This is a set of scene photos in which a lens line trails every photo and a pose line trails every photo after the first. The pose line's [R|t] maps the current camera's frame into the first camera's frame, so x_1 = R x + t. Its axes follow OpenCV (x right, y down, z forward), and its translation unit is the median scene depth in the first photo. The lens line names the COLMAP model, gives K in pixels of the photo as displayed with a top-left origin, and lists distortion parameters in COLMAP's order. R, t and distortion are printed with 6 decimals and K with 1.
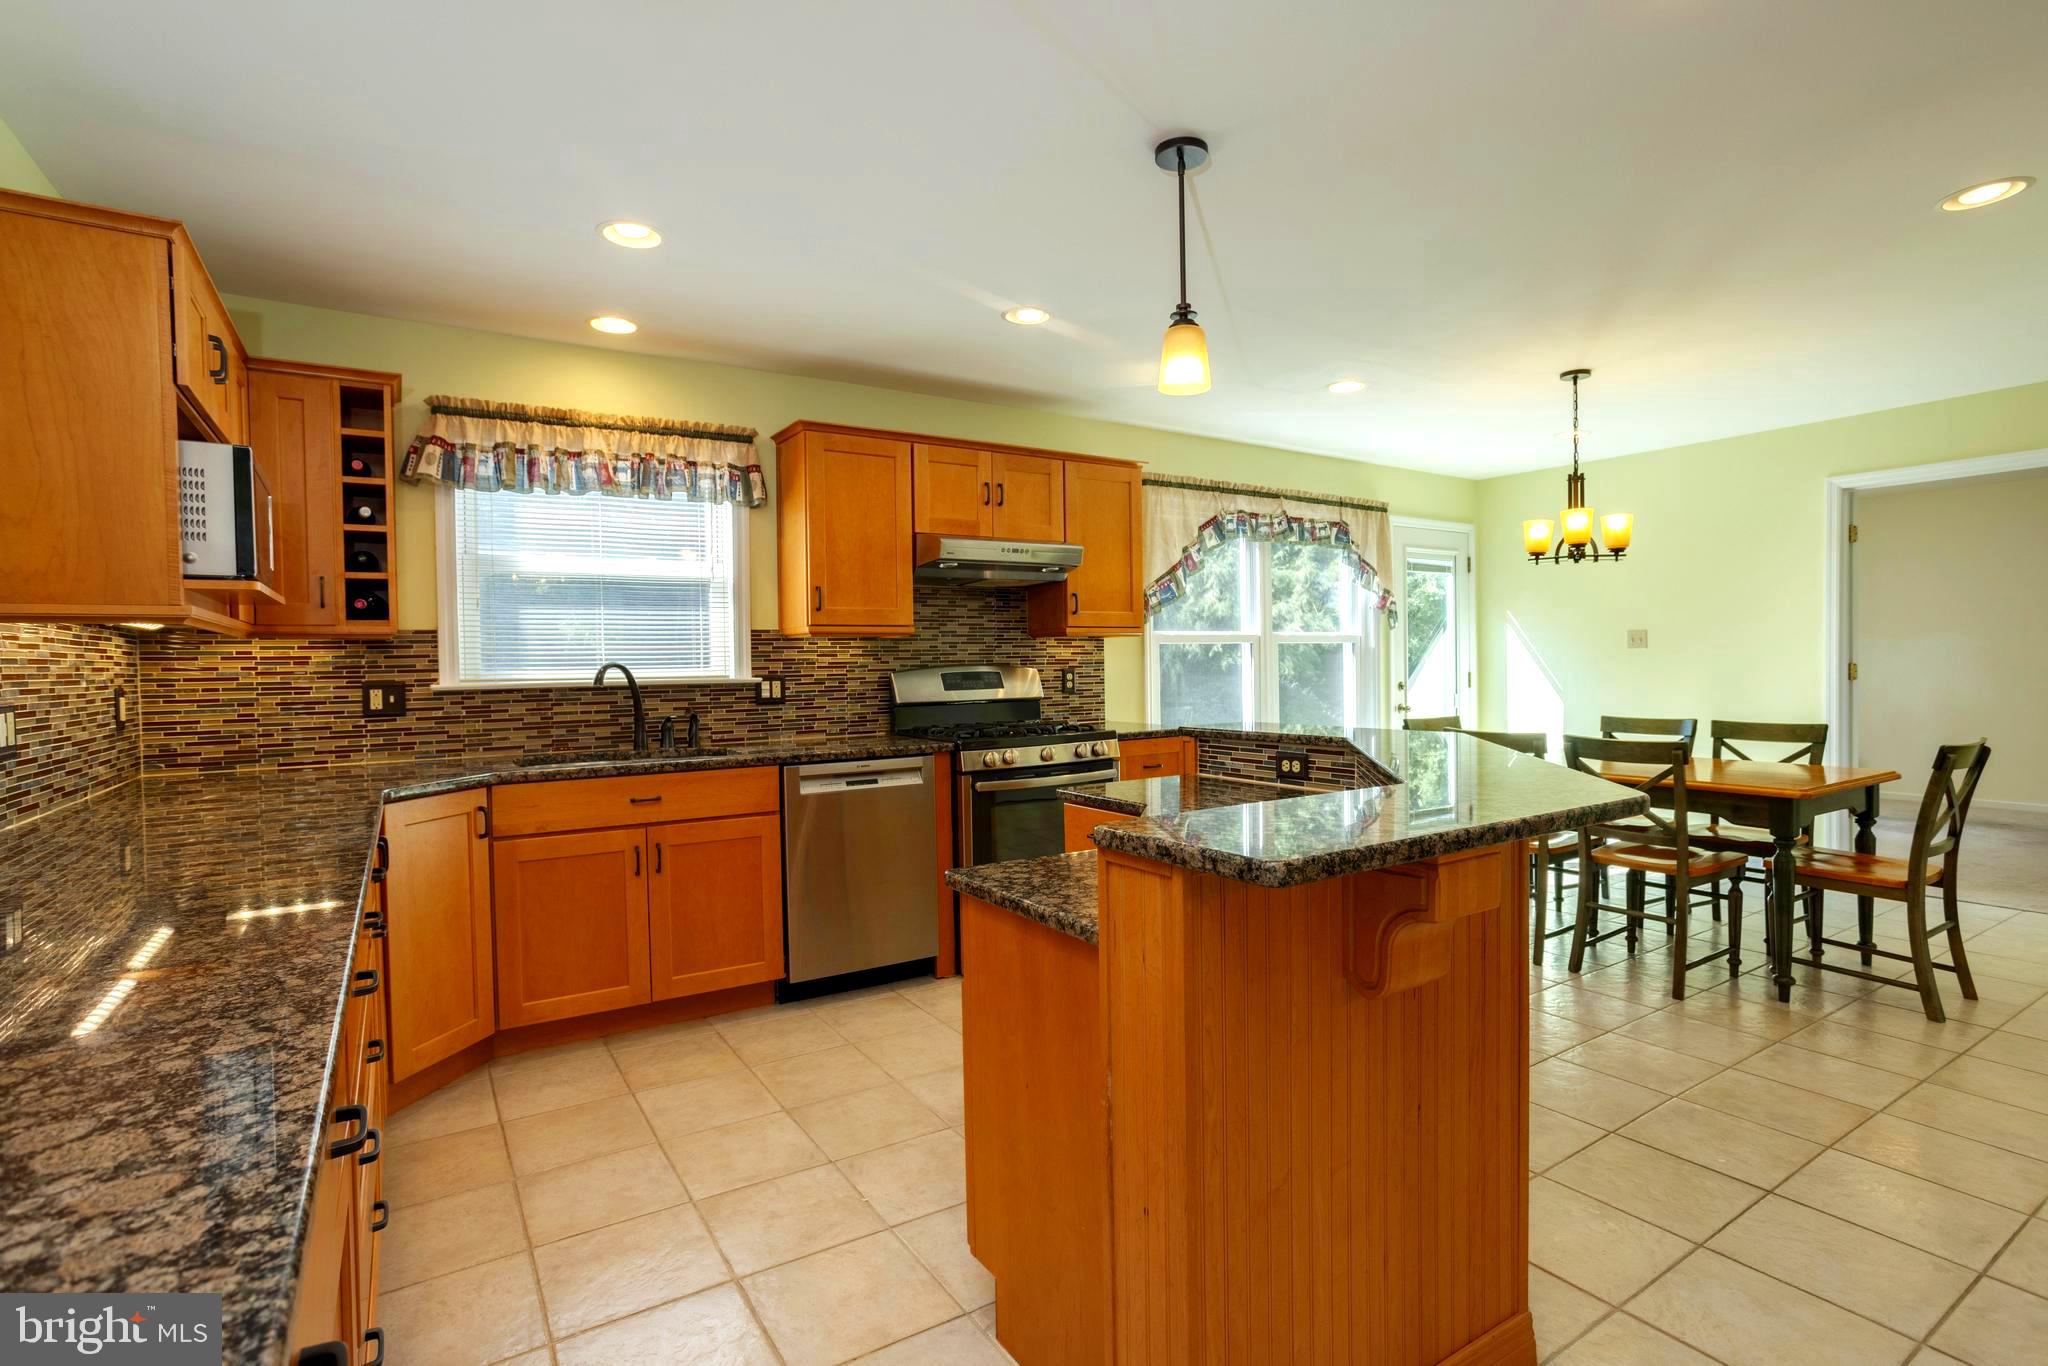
lens RADIAL K [[971.2, 0, 992.2], [0, 971.2, 683.8], [0, 0, 1]] dist [0.001055, 0.000558]
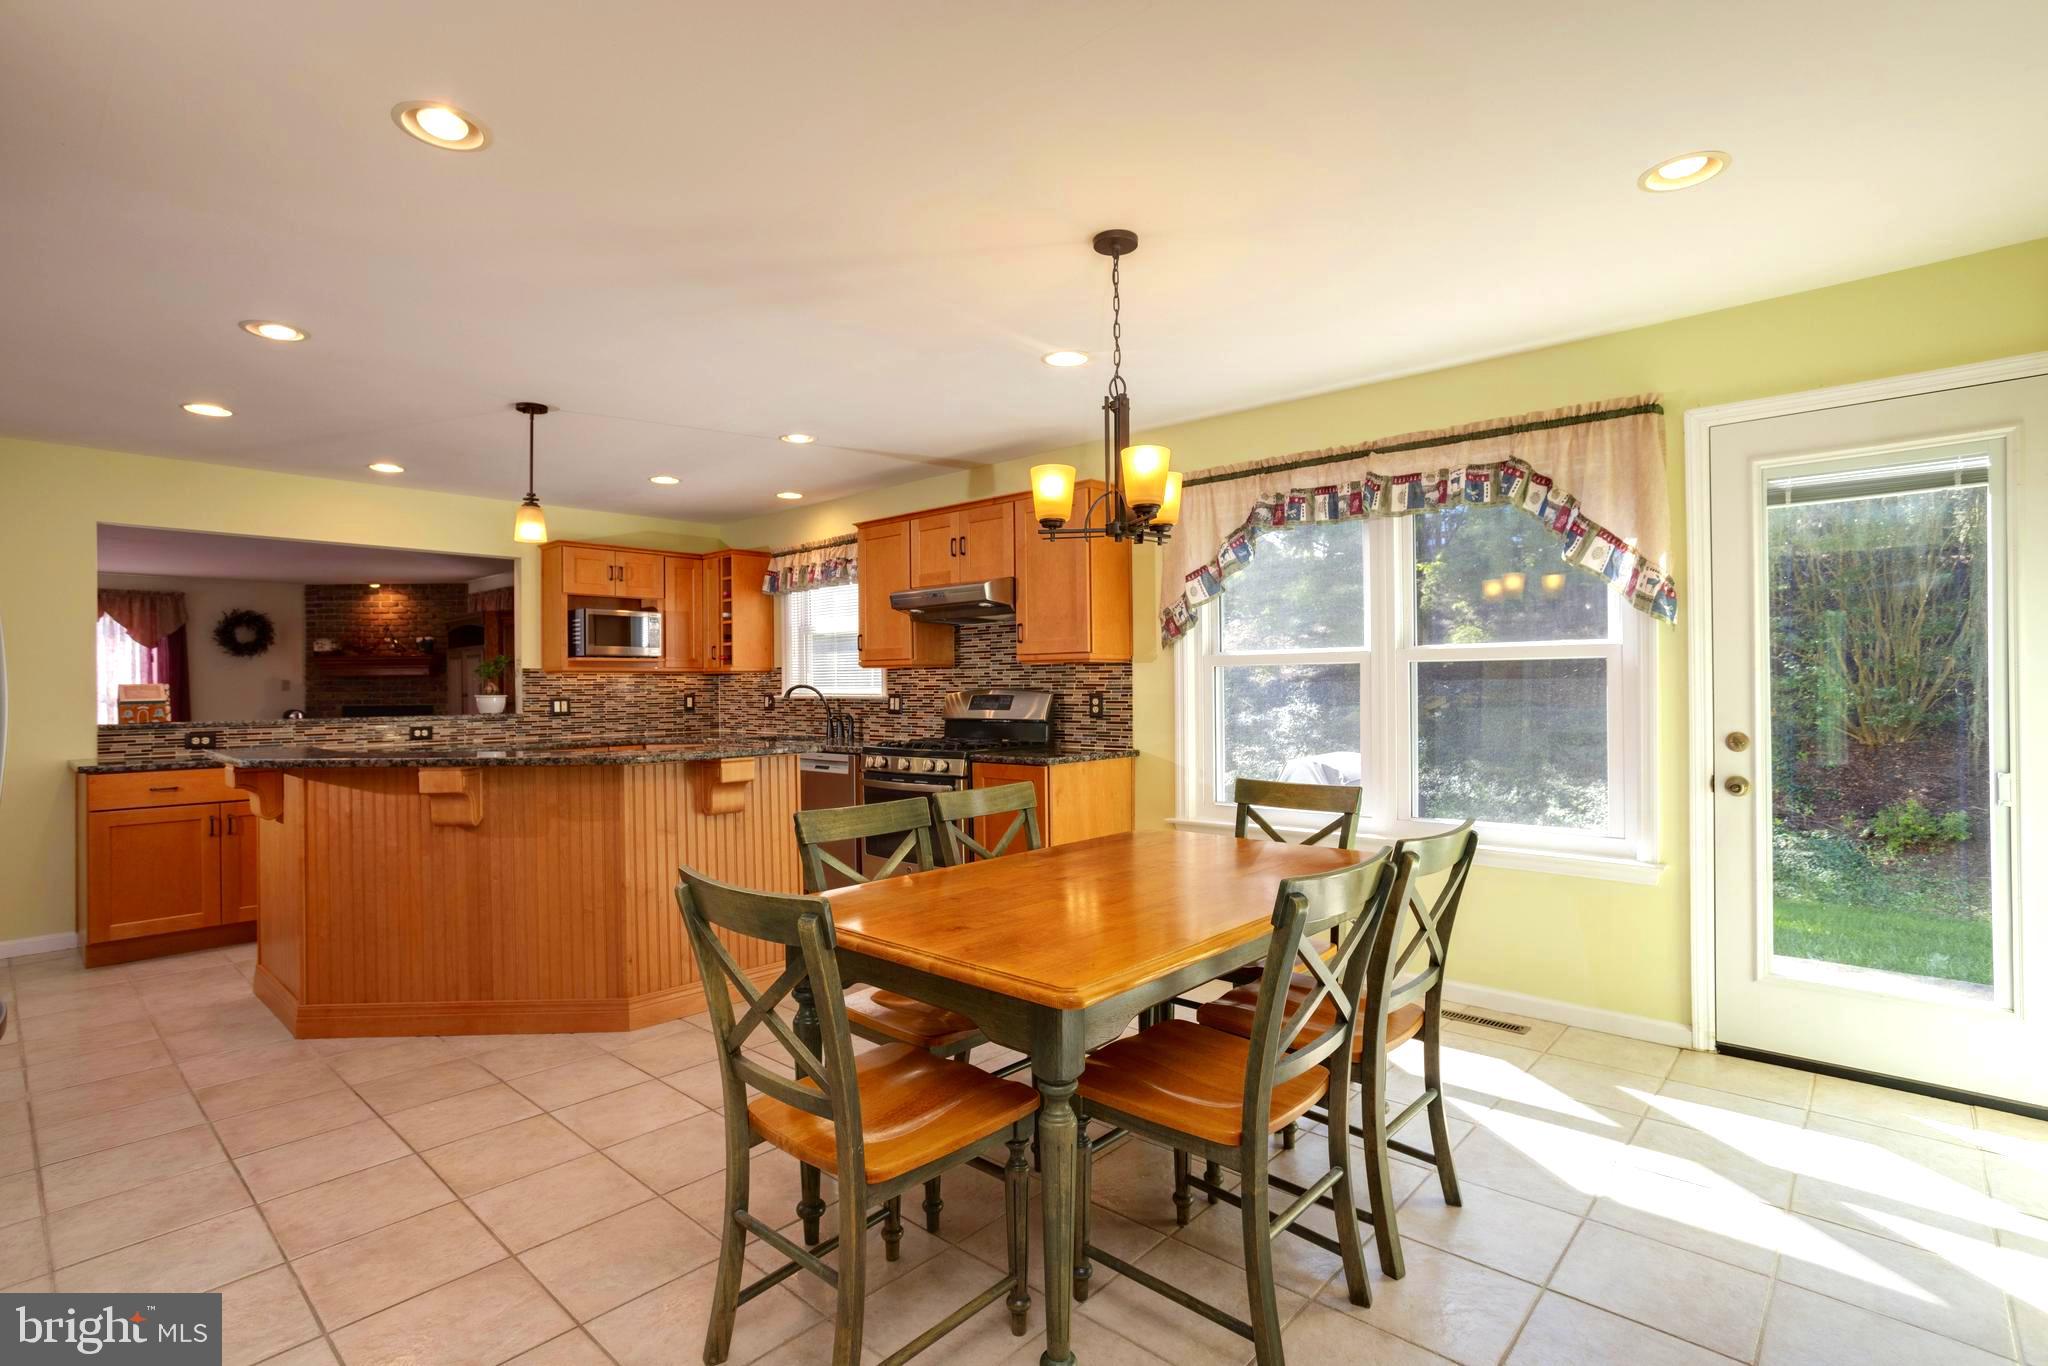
lens RADIAL K [[971.2, 0, 992.2], [0, 971.2, 683.8], [0, 0, 1]] dist [0.001055, 0.000558]
pose [[0.270055, 0.011224, -0.962779, 1.102784], [-0.017659, 0.999822, 0.006702, -0.033150], [0.962683, 0.015192, 0.270205, 0.681507]]
